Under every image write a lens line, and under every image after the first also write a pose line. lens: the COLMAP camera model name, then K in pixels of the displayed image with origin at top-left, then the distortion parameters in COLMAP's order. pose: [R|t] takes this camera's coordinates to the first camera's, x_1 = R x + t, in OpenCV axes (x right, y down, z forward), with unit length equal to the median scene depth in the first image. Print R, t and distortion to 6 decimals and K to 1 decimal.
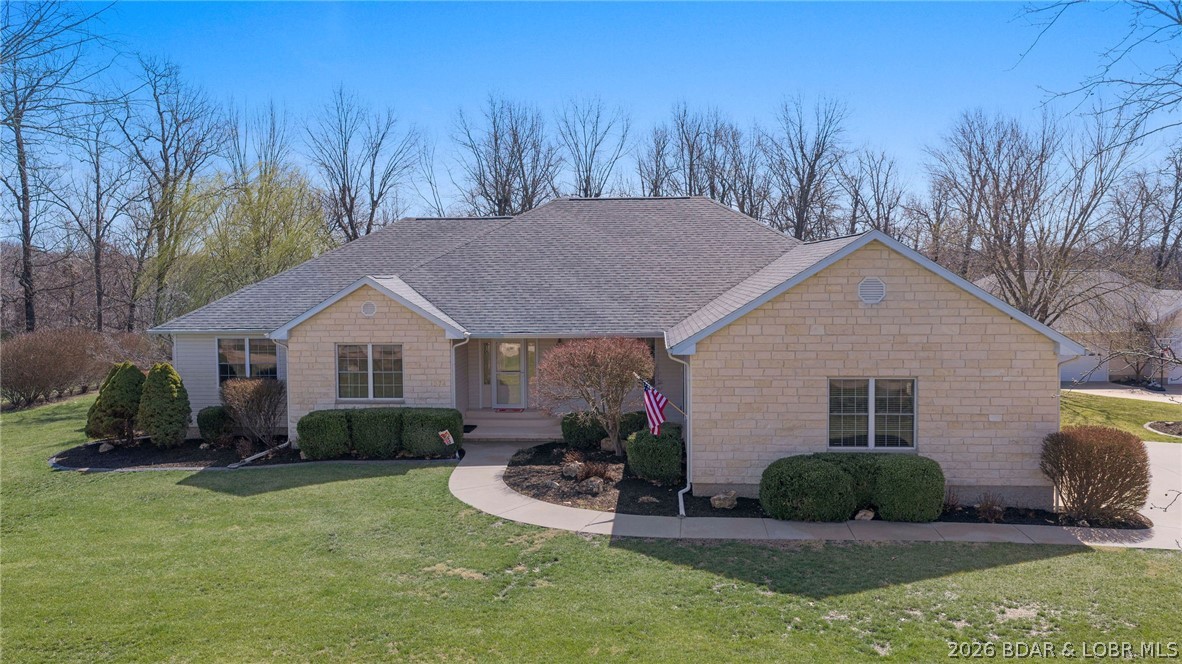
lens RADIAL K [[997.1, 0, 591.0], [0, 997.1, 332.0], [0, 0, 1]] dist [-0.029879, -0.000595]
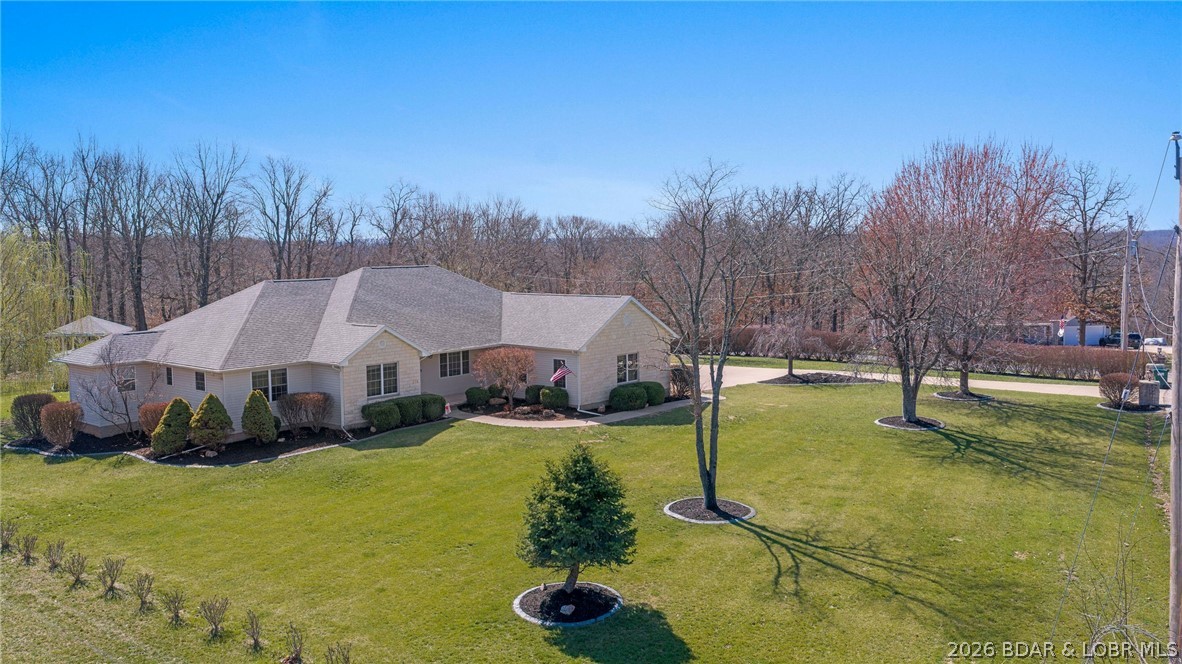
lens RADIAL K [[997.1, 0, 591.0], [0, 997.1, 332.0], [0, 0, 1]] dist [-0.029879, -0.000595]
pose [[0.568552, -0.070870, 0.819589, -1.791234], [0.052143, 0.997384, 0.050072, -0.137808], [-0.820993, 0.014268, 0.570760, -0.349441]]
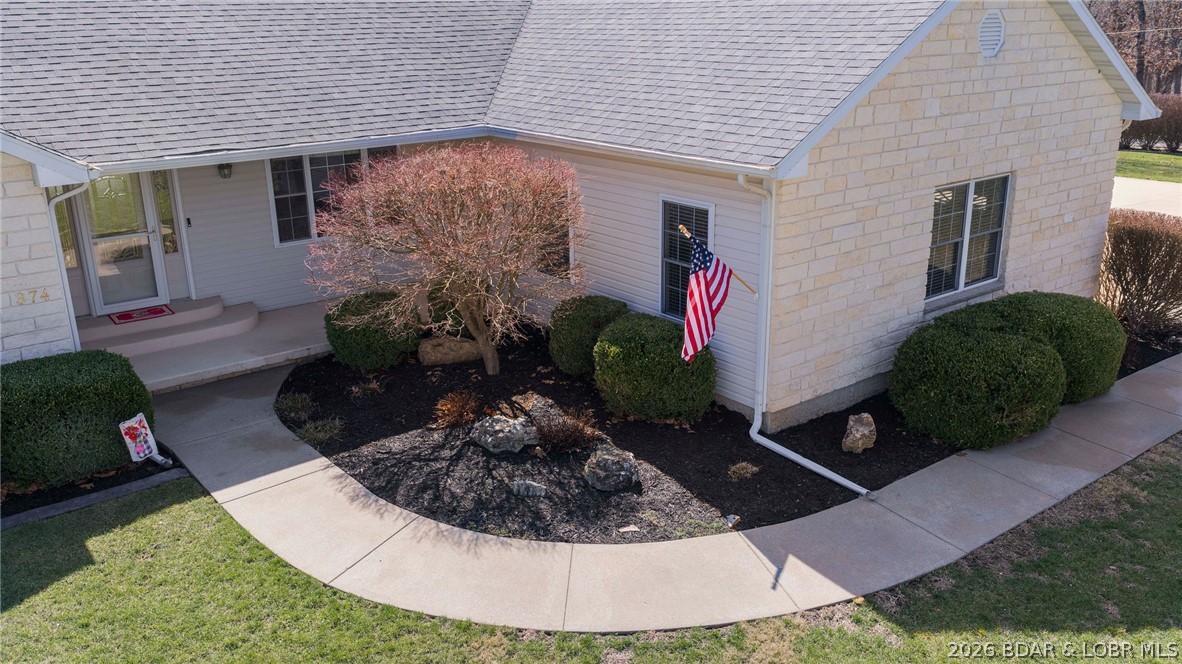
lens RADIAL K [[997.1, 0, 591.0], [0, 997.1, 332.0], [0, 0, 1]] dist [-0.029879, -0.000595]
pose [[0.738245, -0.217658, 0.638451, -0.306711], [0.050166, 0.961603, 0.269819, -0.041438], [-0.672665, -0.167164, 0.720818, 0.689792]]
